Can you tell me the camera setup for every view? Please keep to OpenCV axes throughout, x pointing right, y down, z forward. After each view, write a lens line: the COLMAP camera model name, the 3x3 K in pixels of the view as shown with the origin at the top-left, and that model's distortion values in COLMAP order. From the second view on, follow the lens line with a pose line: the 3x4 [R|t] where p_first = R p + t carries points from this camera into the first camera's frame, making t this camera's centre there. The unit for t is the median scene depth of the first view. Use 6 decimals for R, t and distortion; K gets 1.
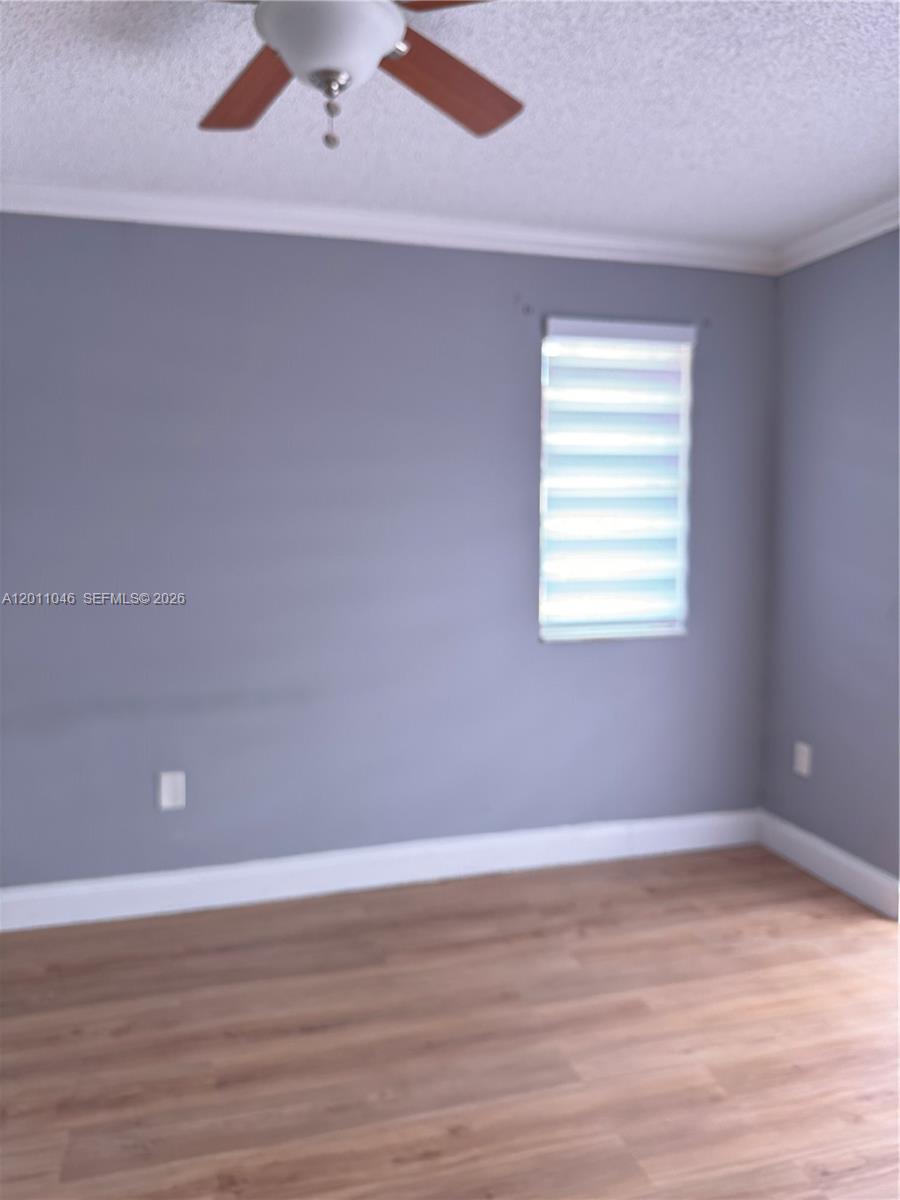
lens RADIAL K [[841.4, 0, 440.1], [0, 841.4, 593.5], [0, 0, 1]] dist [0.039856, -0.056053]
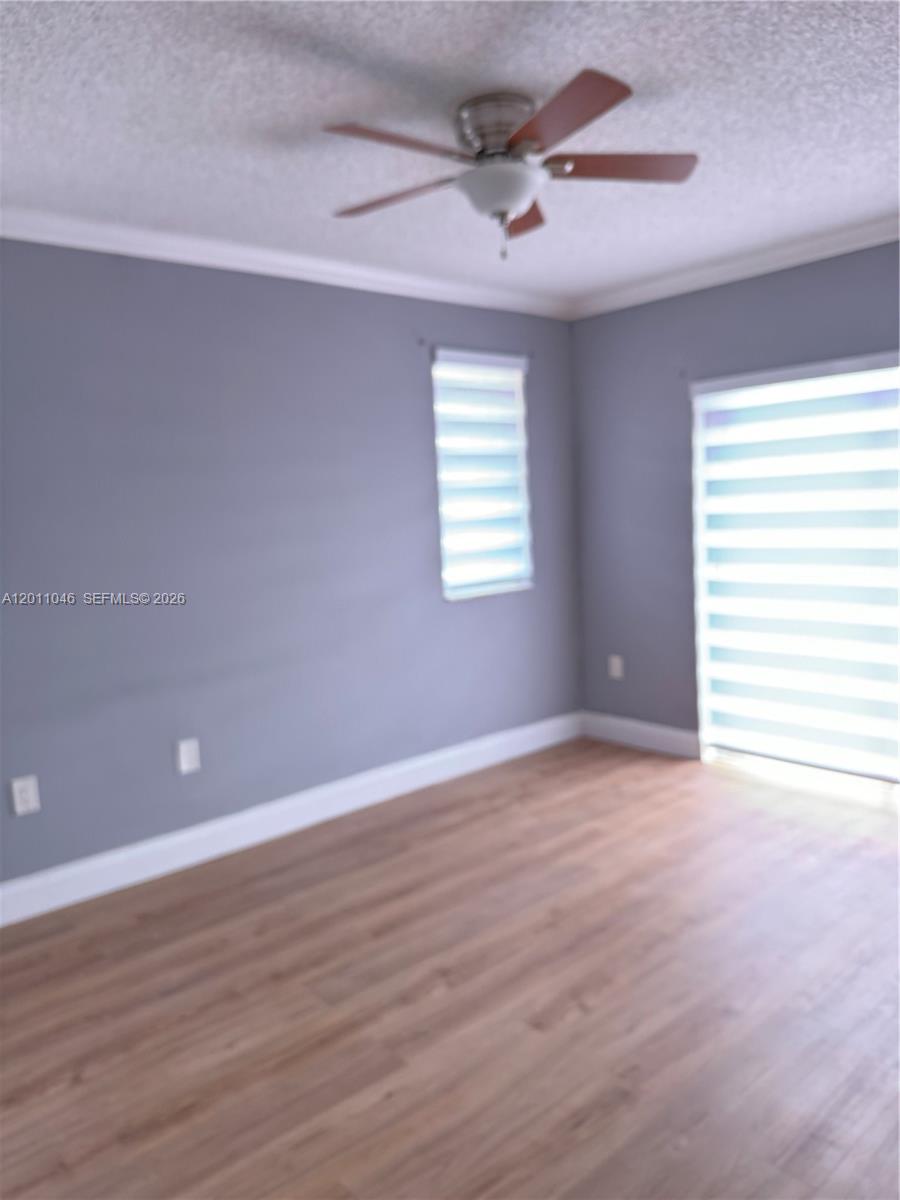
lens RADIAL K [[841.4, 0, 443.3], [0, 841.4, 595.1], [0, 0, 1]] dist [0.039856, -0.056053]
pose [[0.901810, -0.083151, 0.424057, -0.491224], [0.078674, 0.996505, 0.028088, 0.013651], [-0.424910, 0.008033, 0.905200, -0.180128]]
